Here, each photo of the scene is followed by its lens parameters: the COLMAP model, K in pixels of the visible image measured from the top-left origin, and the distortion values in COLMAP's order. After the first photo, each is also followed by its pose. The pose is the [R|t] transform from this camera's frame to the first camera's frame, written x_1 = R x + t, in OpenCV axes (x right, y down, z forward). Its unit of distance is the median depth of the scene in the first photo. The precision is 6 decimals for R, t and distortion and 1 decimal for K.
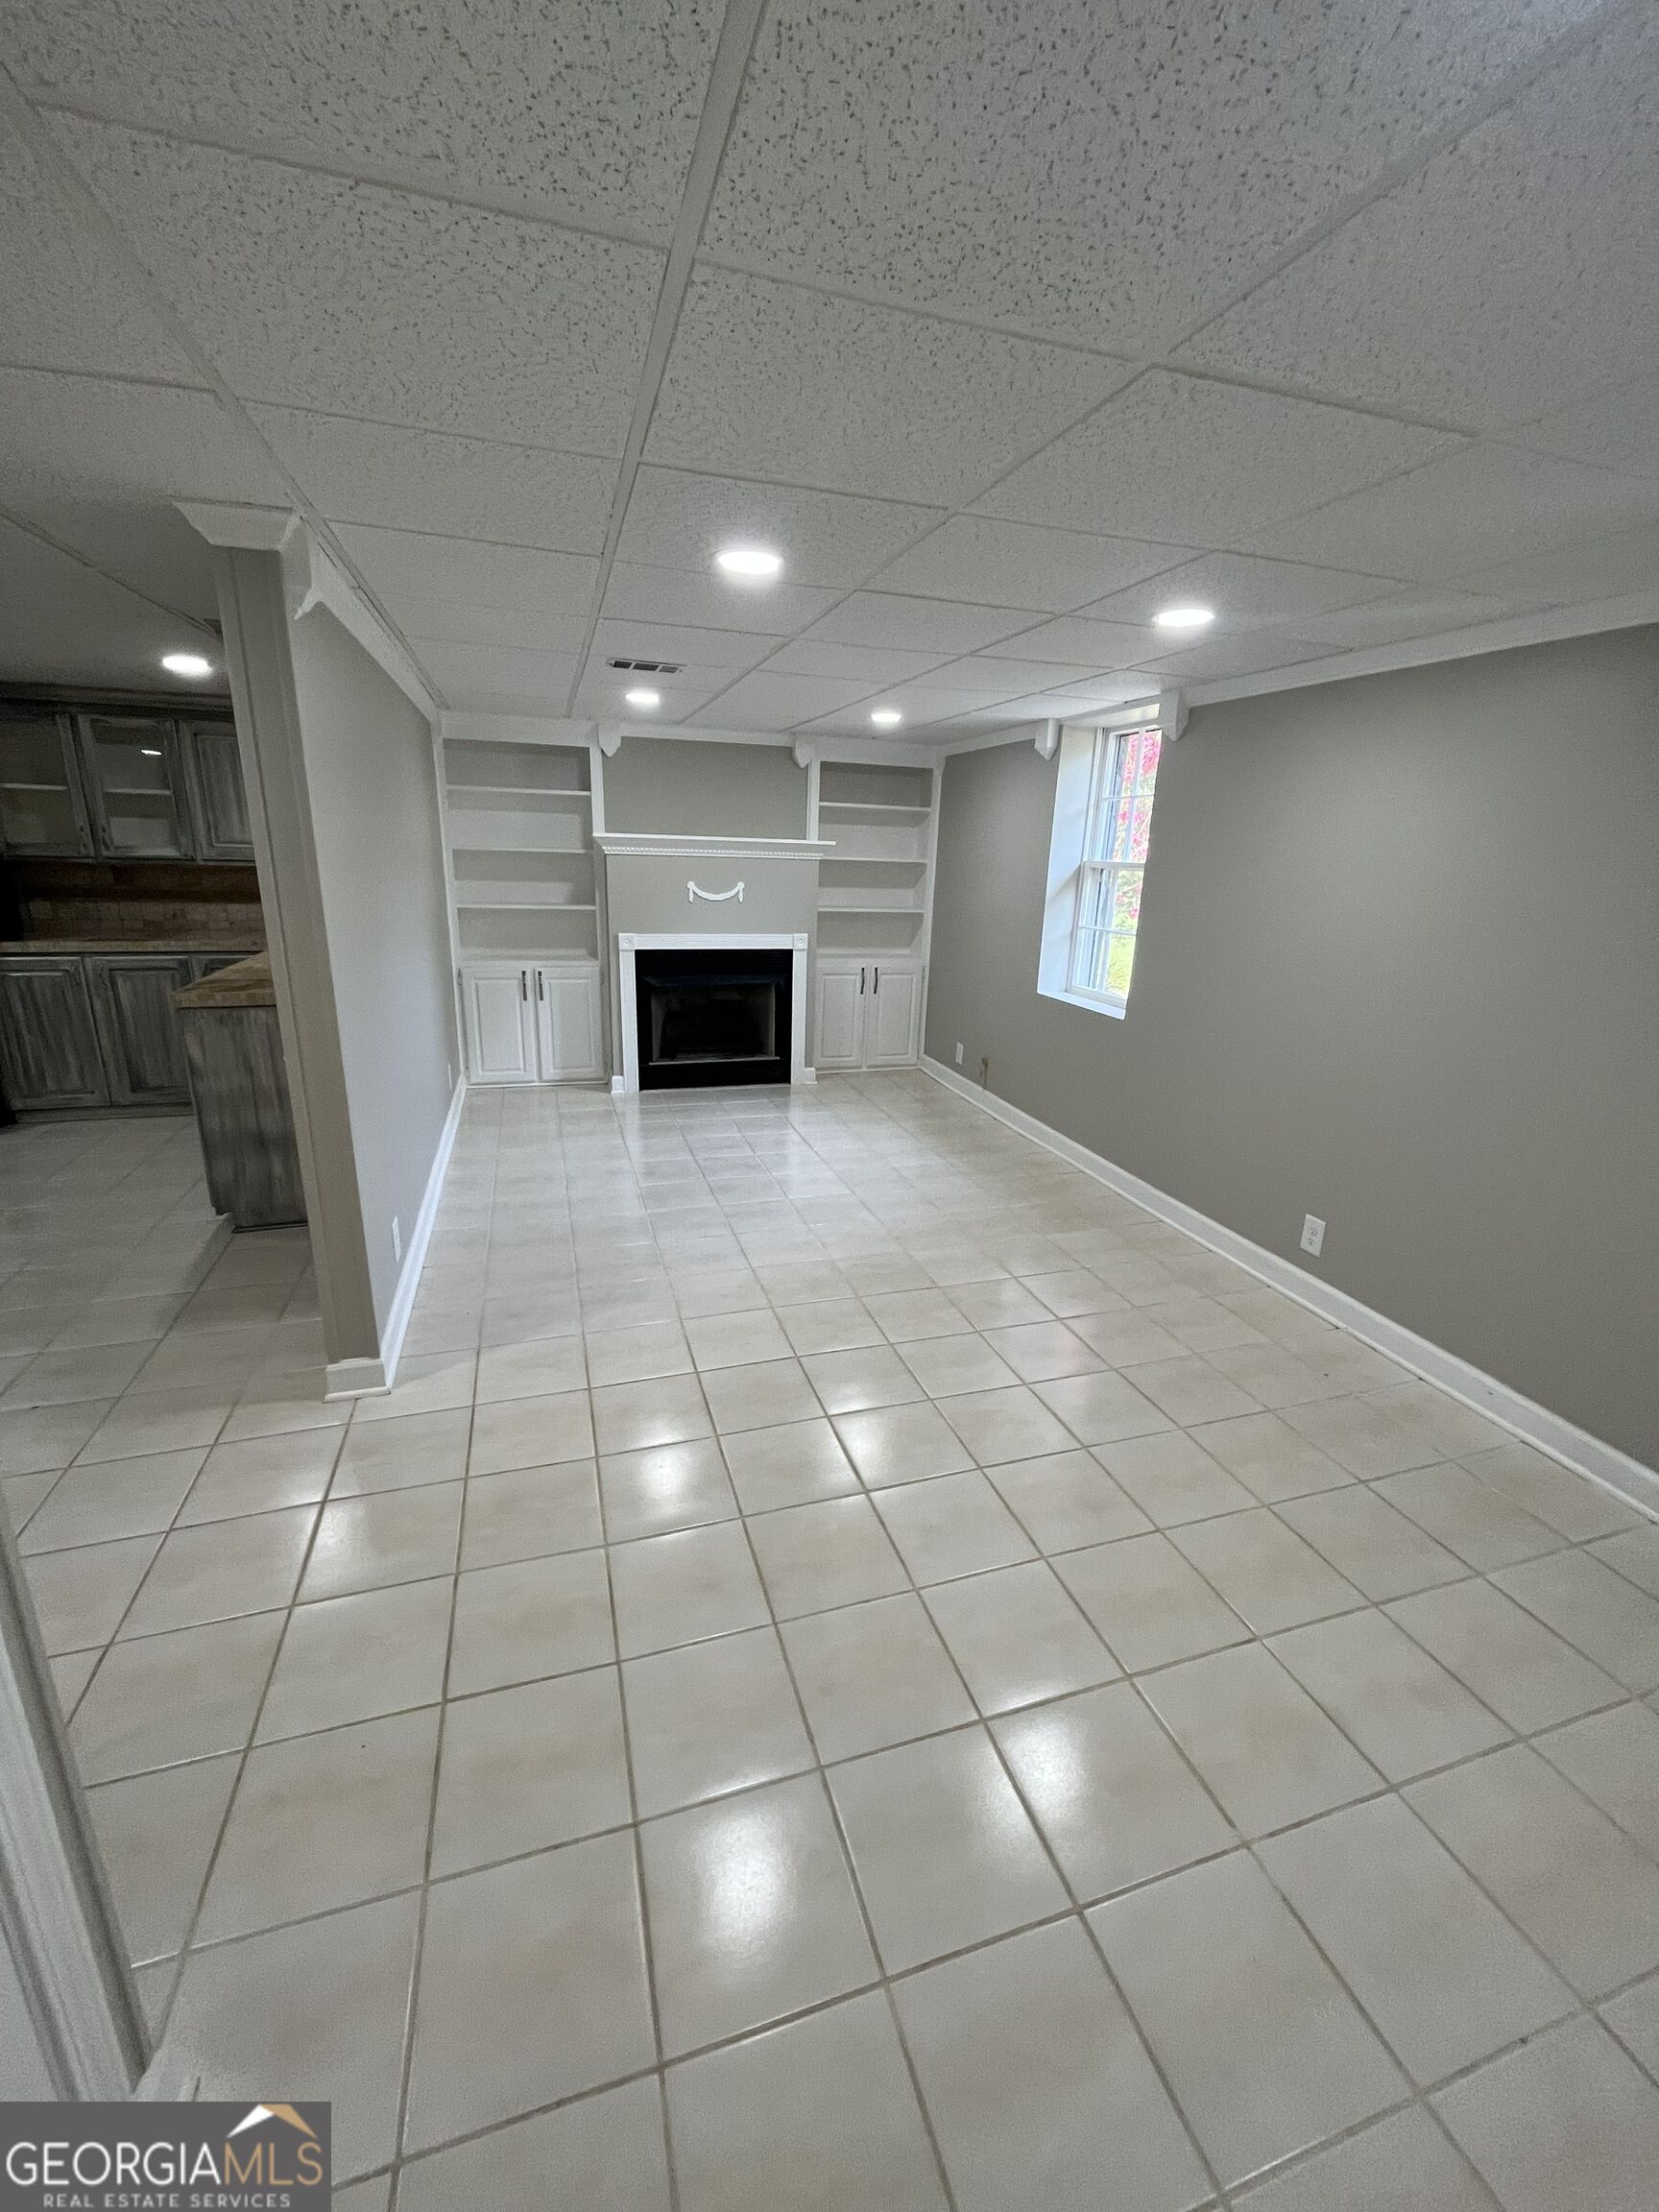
lens RADIAL K [[889.8, 0, 832.7], [0, 889.8, 1096.9], [0, 0, 1]] dist [0.000018, -0.000195]
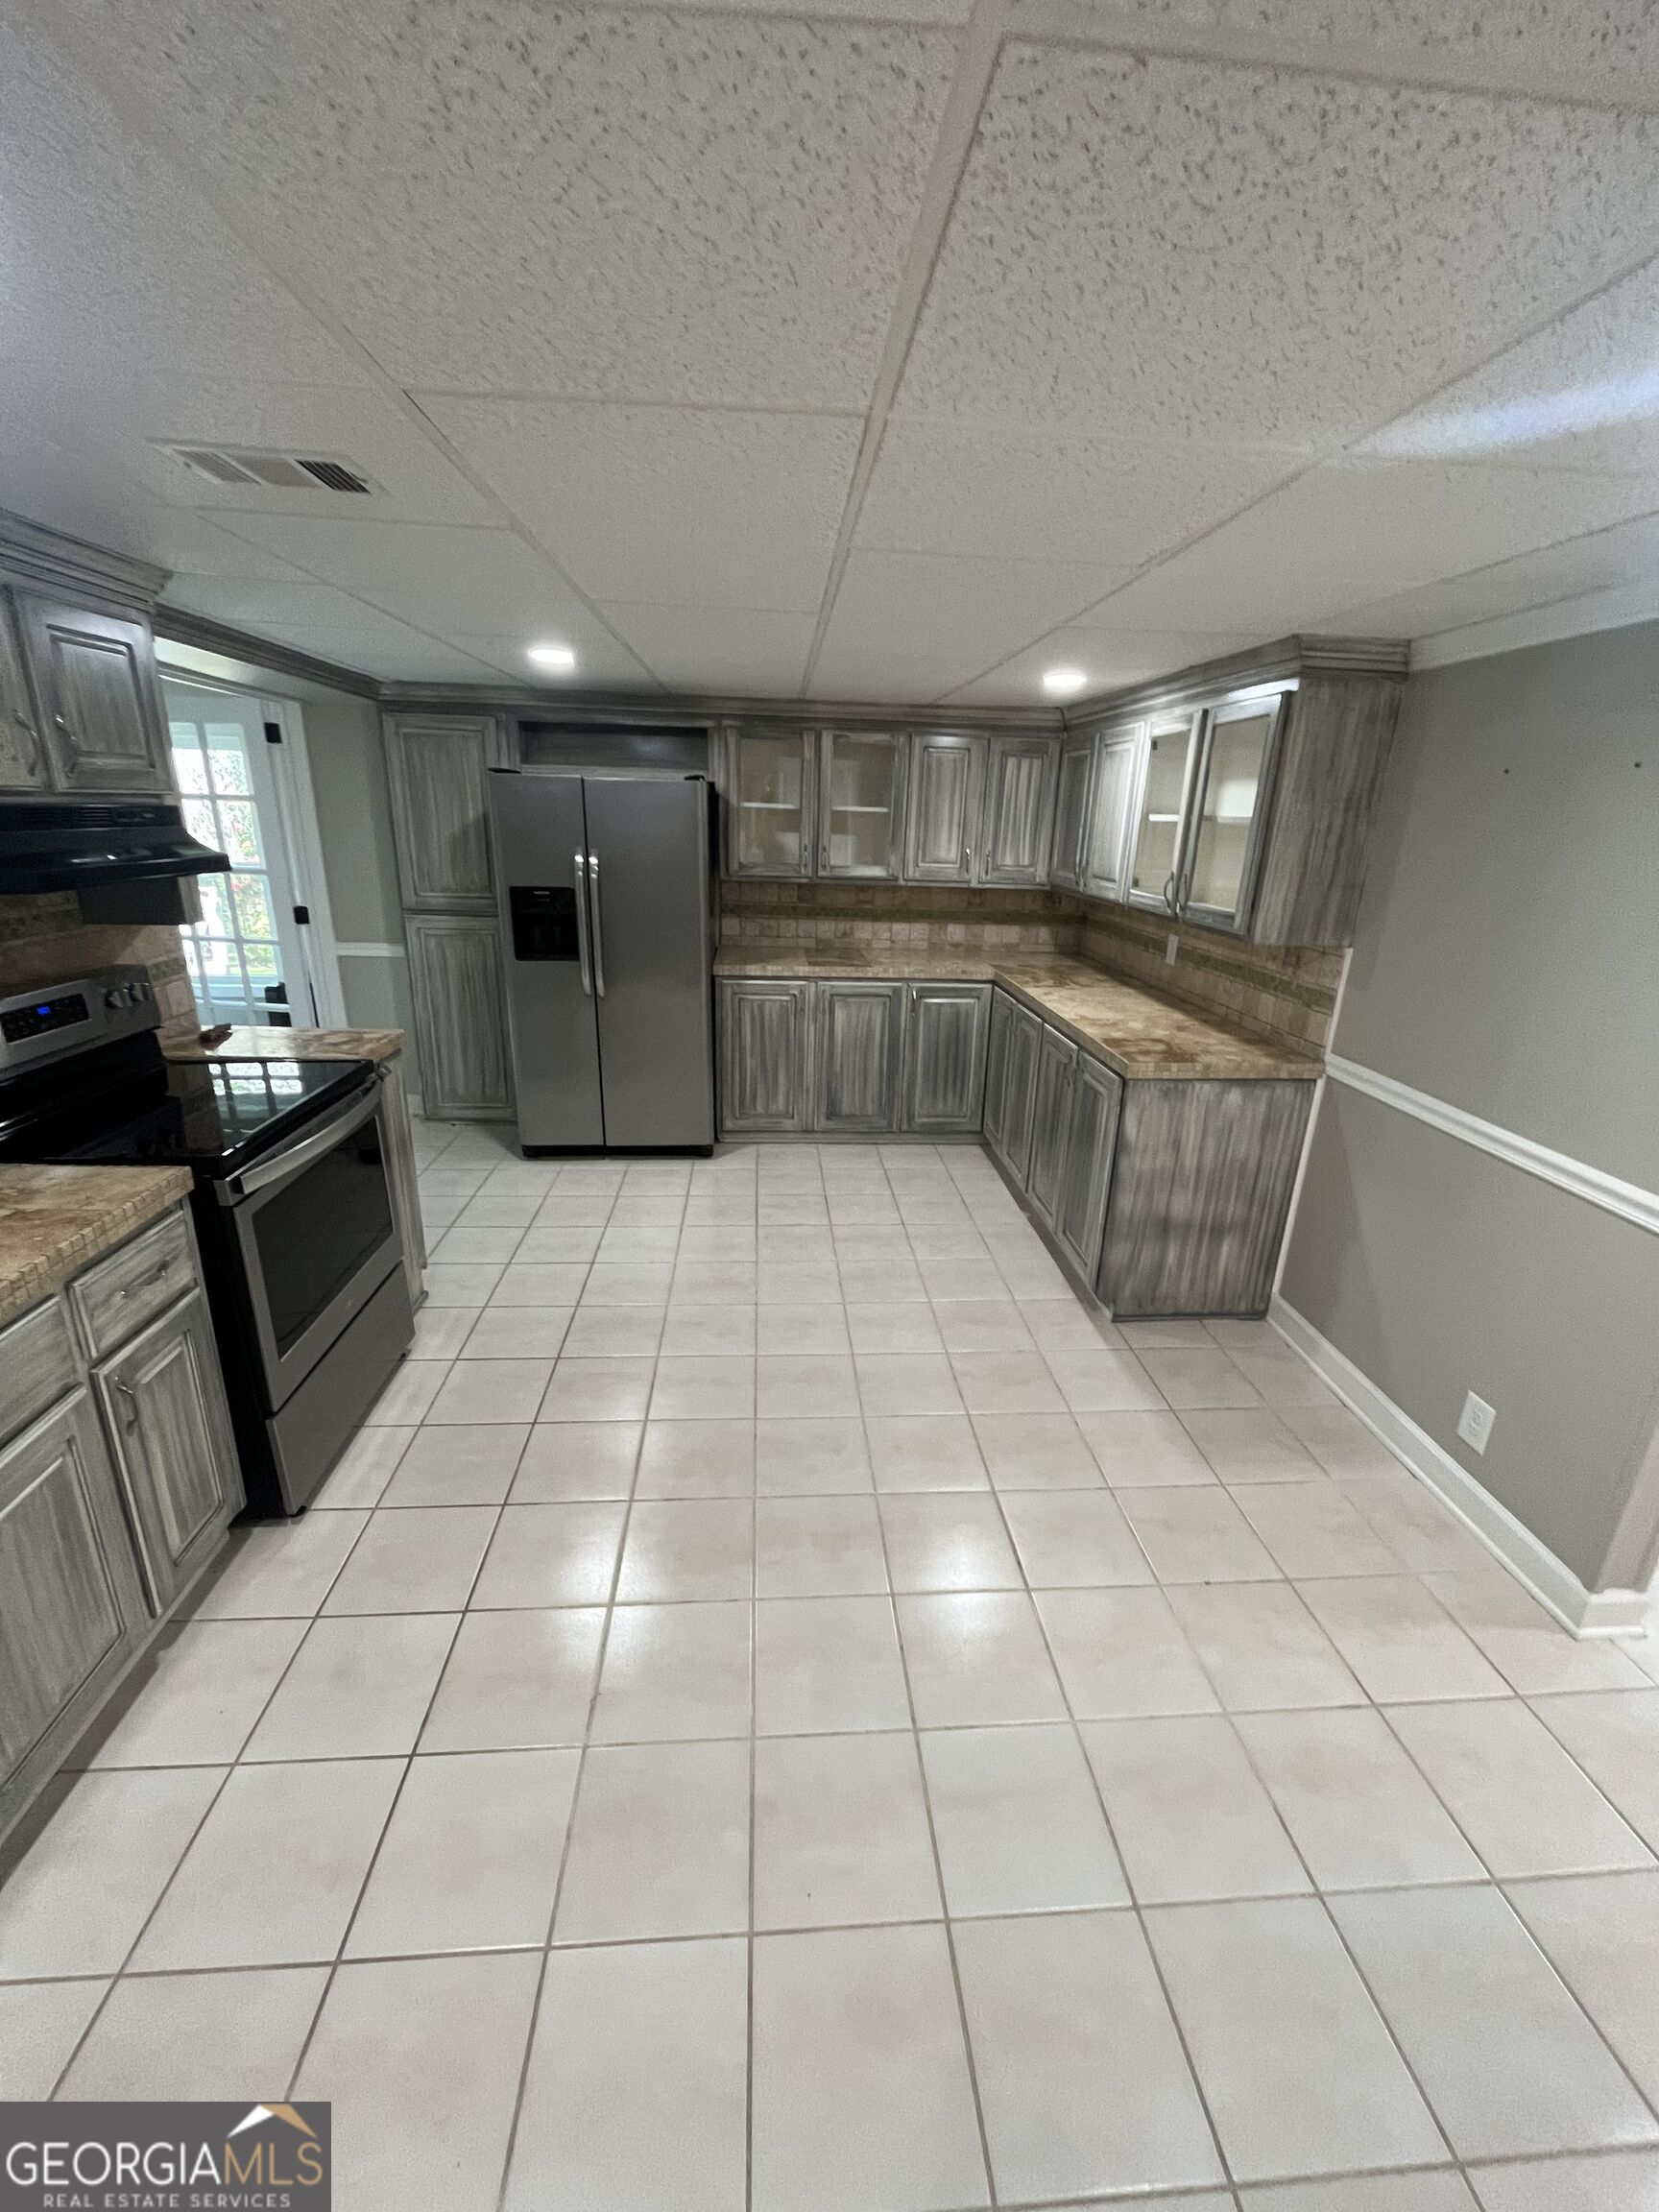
lens RADIAL K [[889.8, 0, 829.5], [0, 889.8, 1104.2], [0, 0, 1]] dist [0.000018, -0.000195]
pose [[0.970696, 0.075359, -0.228190, -0.578917], [-0.067844, 0.996869, 0.040608, -0.063306], [0.230535, -0.023936, 0.972769, 0.050318]]
